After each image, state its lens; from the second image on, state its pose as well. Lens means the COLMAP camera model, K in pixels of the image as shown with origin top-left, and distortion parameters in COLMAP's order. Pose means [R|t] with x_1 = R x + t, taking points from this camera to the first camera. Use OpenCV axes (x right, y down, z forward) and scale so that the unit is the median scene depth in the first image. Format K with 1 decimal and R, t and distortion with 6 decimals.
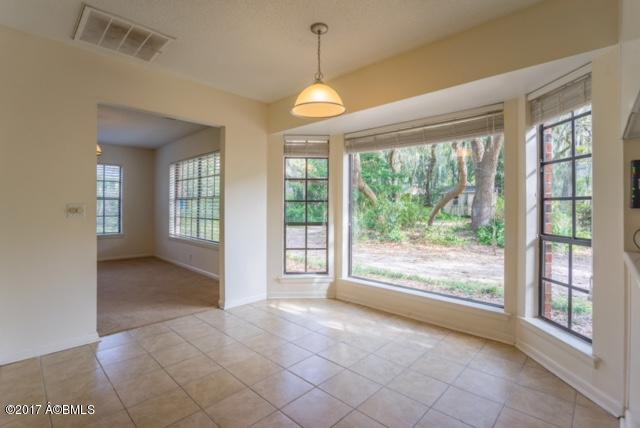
lens RADIAL K [[298.4, 0, 320.0], [0, 298.4, 214.0], [0, 0, 1]] dist [-0.046553, 0.021917]
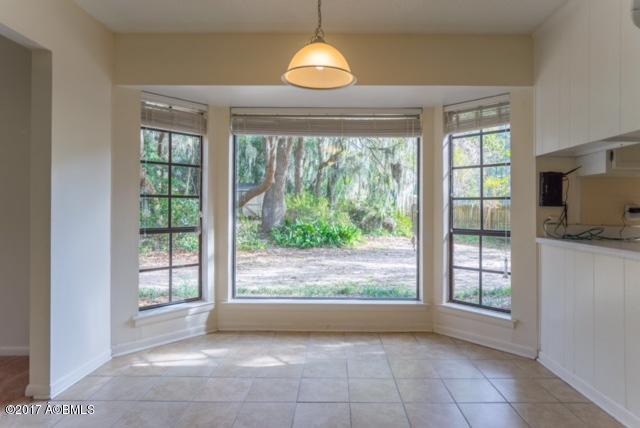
lens RADIAL K [[366.6, 0, 320.0], [0, 366.6, 214.0], [0, 0, 1]] dist [-0.039191, 0.049638]
pose [[0.738065, -0.011068, 0.674639, -0.386528], [0.014267, 0.999898, 0.000796, 0.000611], [-0.674579, 0.009037, 0.738148, 0.183988]]
